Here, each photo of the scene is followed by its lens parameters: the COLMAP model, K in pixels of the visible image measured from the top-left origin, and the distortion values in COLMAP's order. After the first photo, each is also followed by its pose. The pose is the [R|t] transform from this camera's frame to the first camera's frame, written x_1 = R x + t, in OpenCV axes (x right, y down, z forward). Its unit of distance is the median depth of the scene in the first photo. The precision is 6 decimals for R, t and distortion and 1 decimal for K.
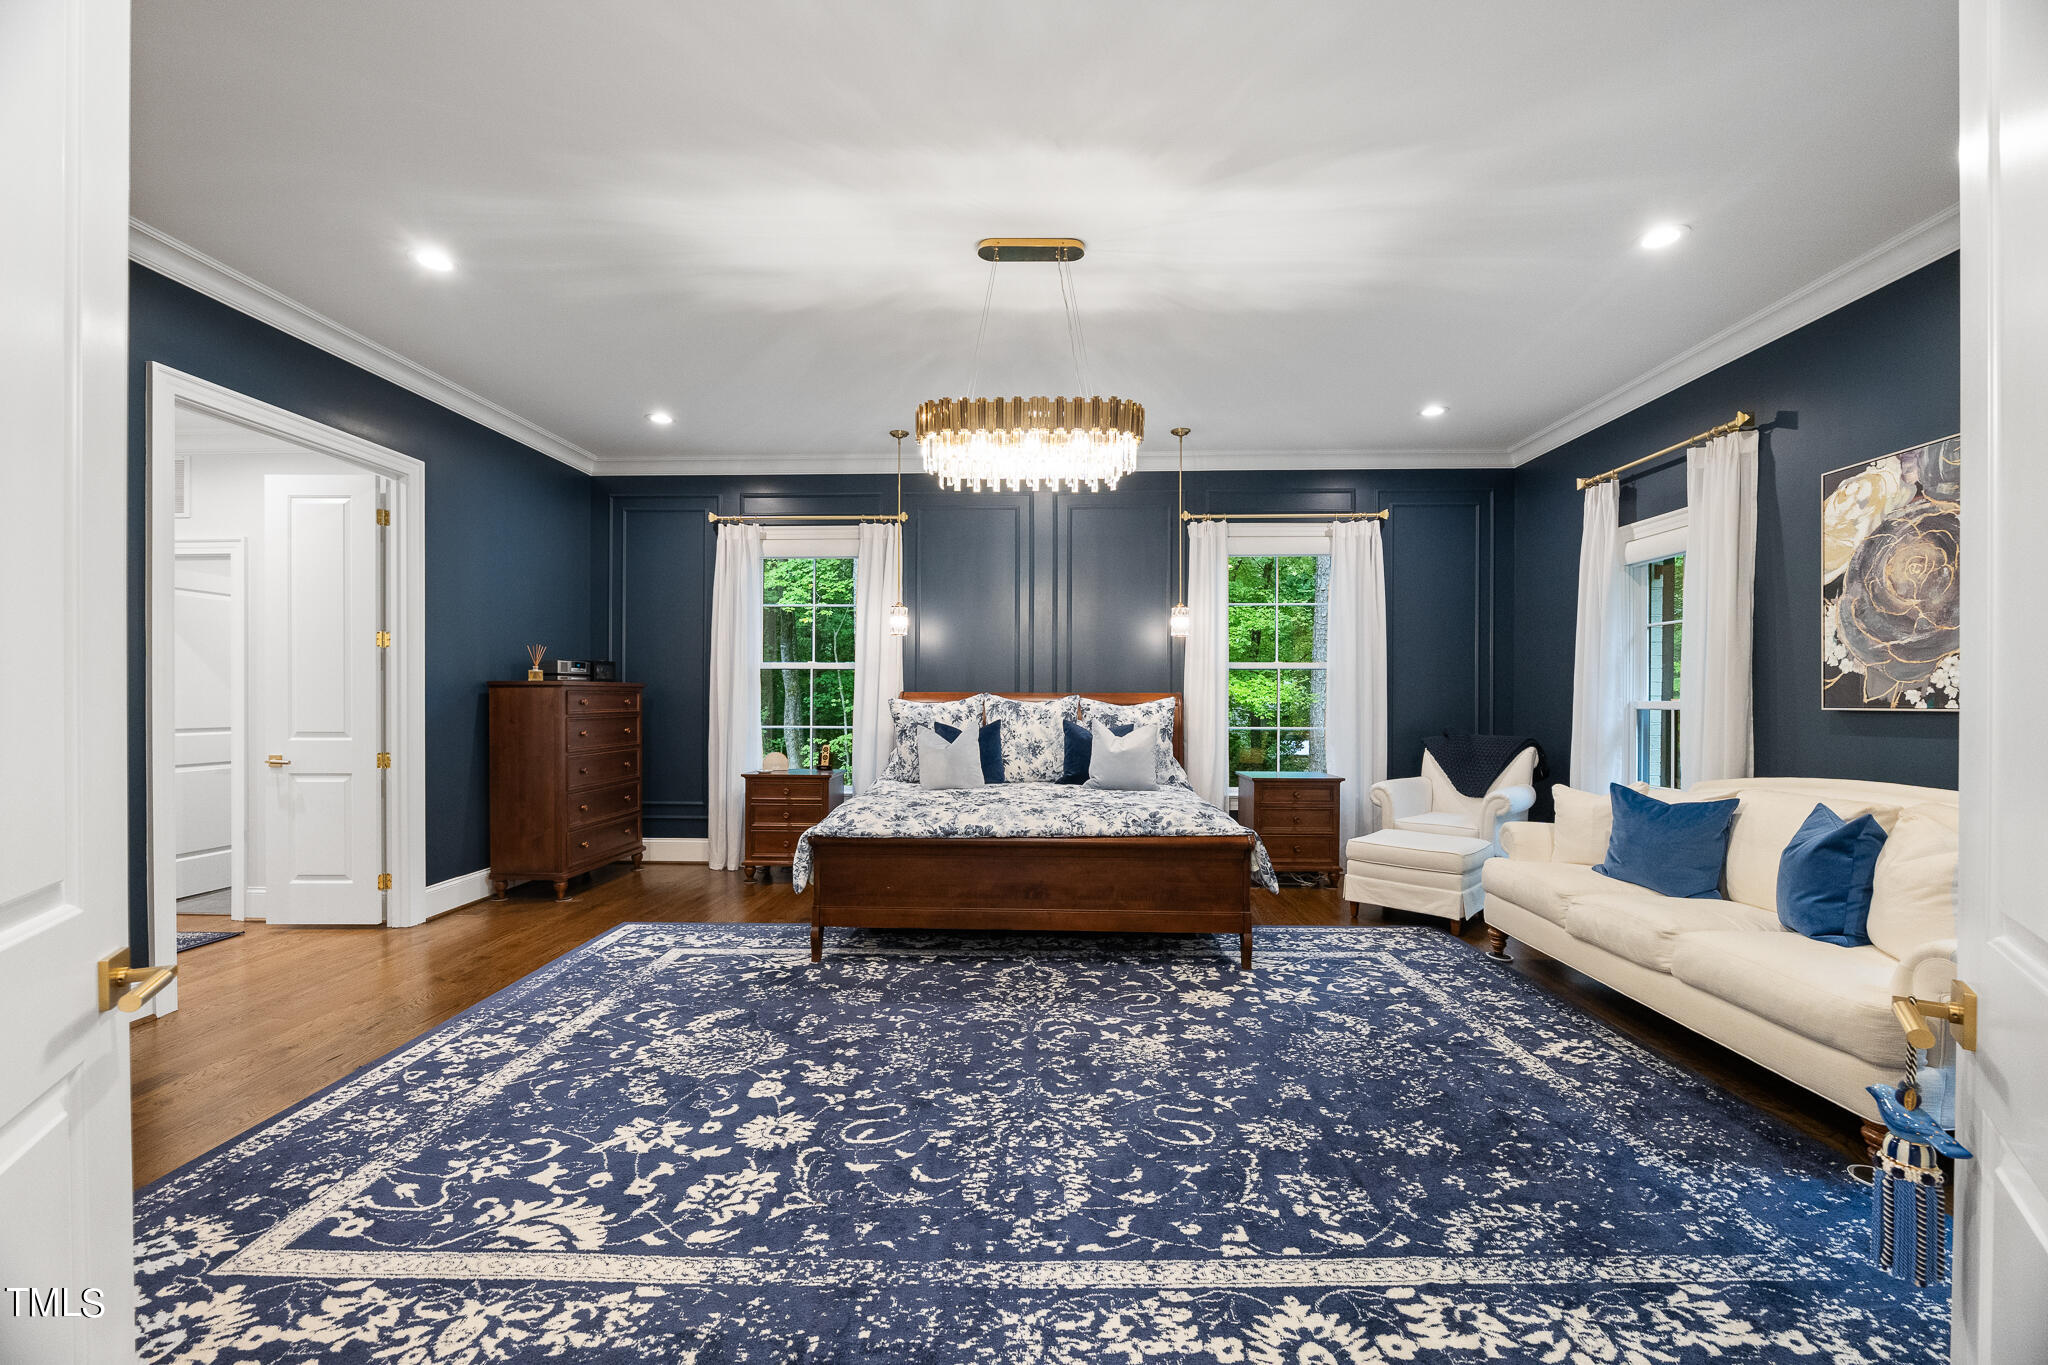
lens RADIAL K [[845.5, 0, 1030.2], [0, 845.5, 684.3], [0, 0, 1]] dist [-0.011553, 0.000360]
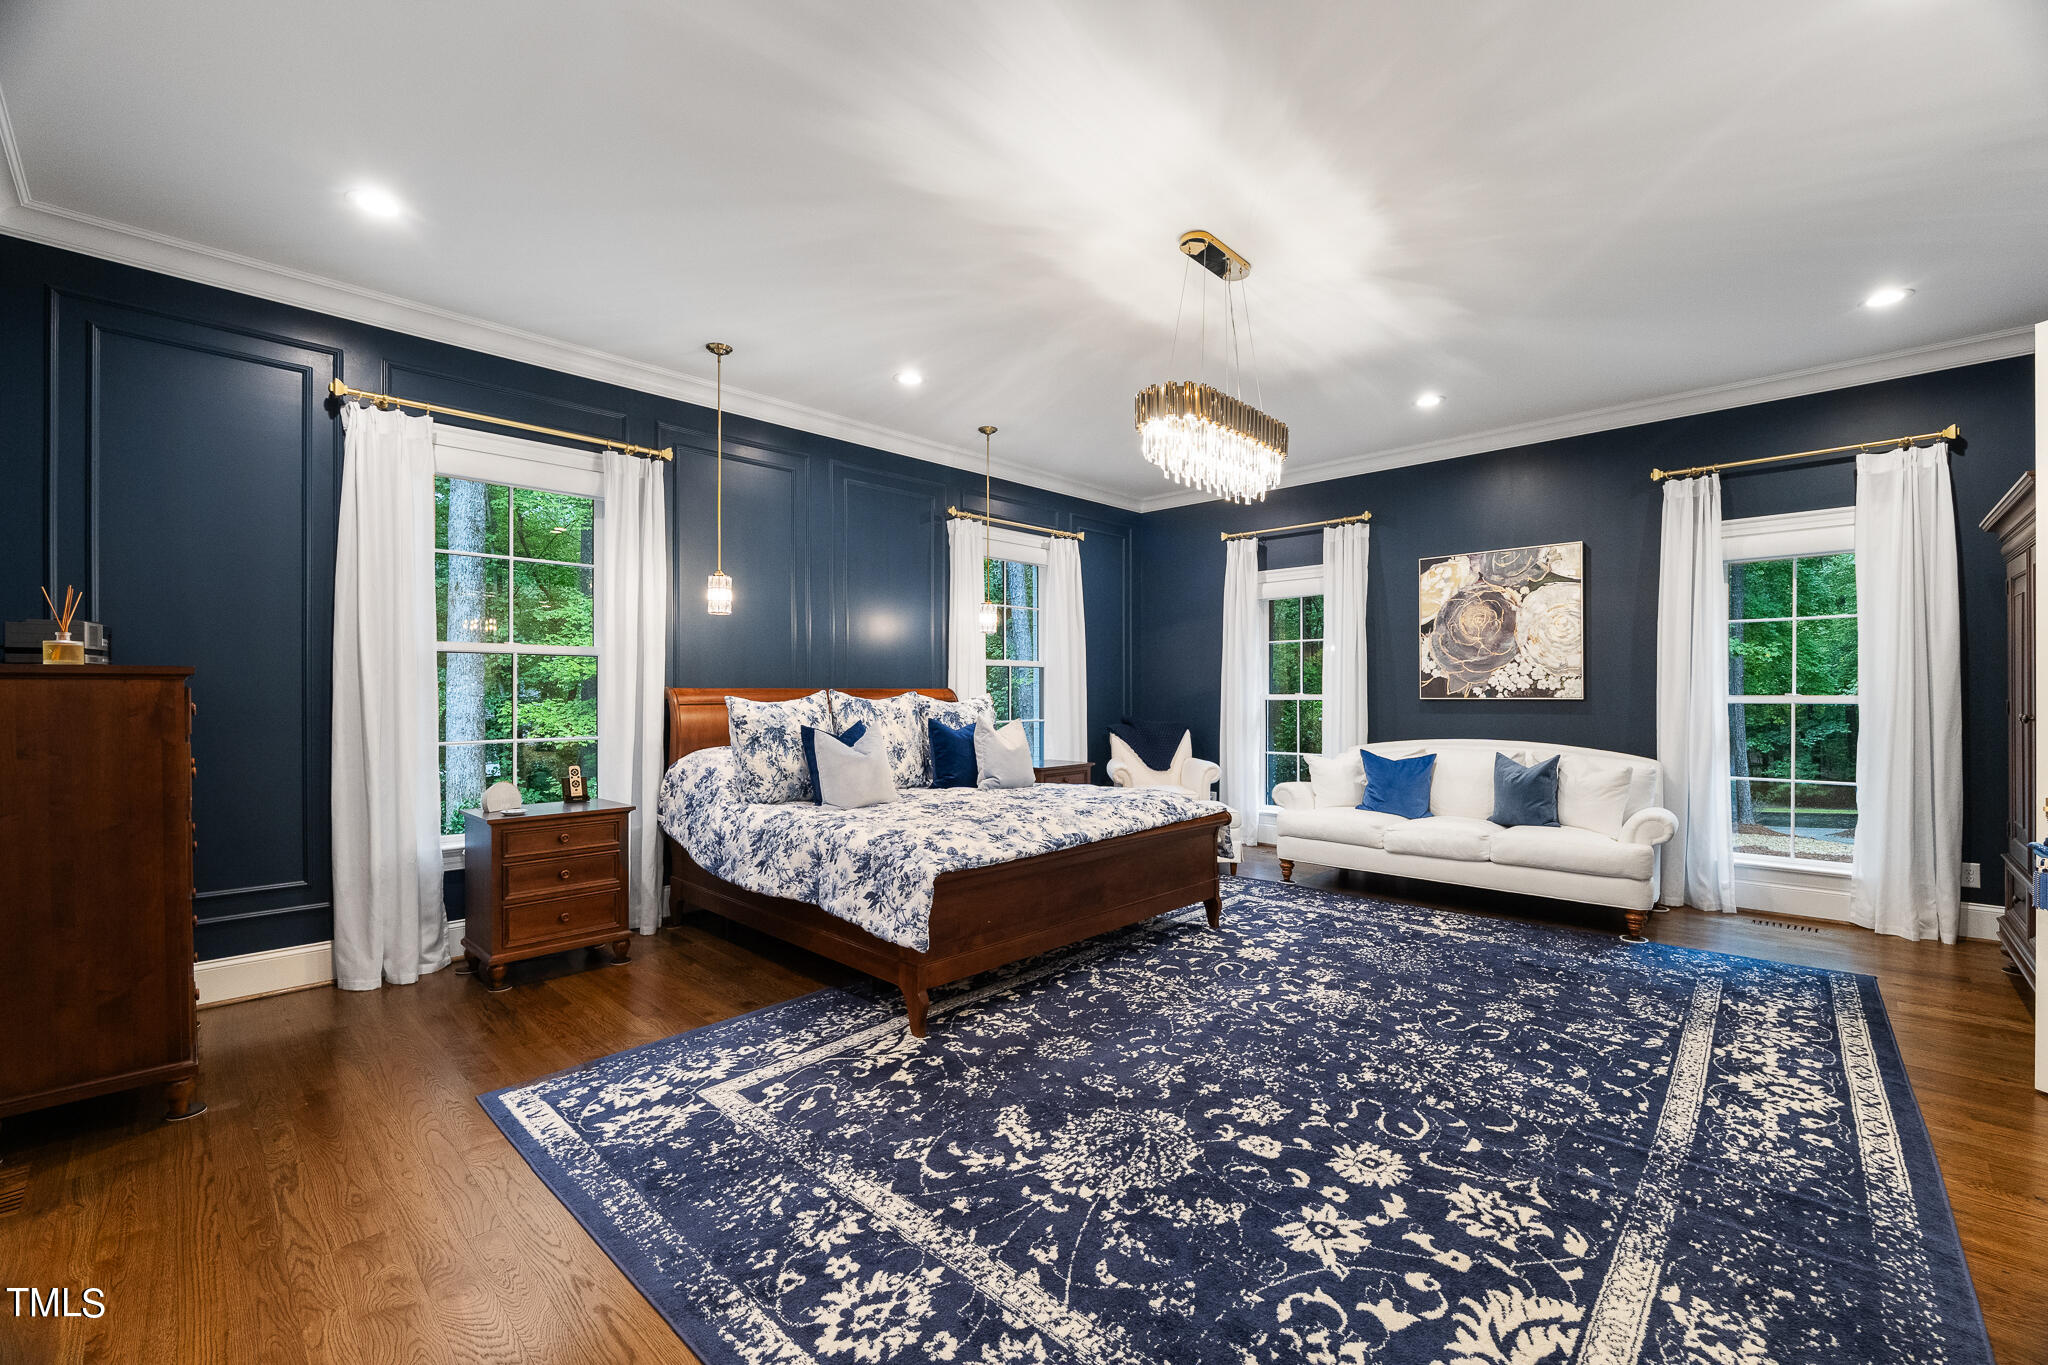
lens RADIAL K [[845.5, 0, 1030.2], [0, 845.5, 684.3], [0, 0, 1]] dist [-0.011553, 0.000360]
pose [[0.669254, 0.002353, 0.743030, -0.933596], [-0.007546, 0.999965, 0.003630, 0.000536], [-0.742996, -0.008036, 0.669248, 0.497232]]
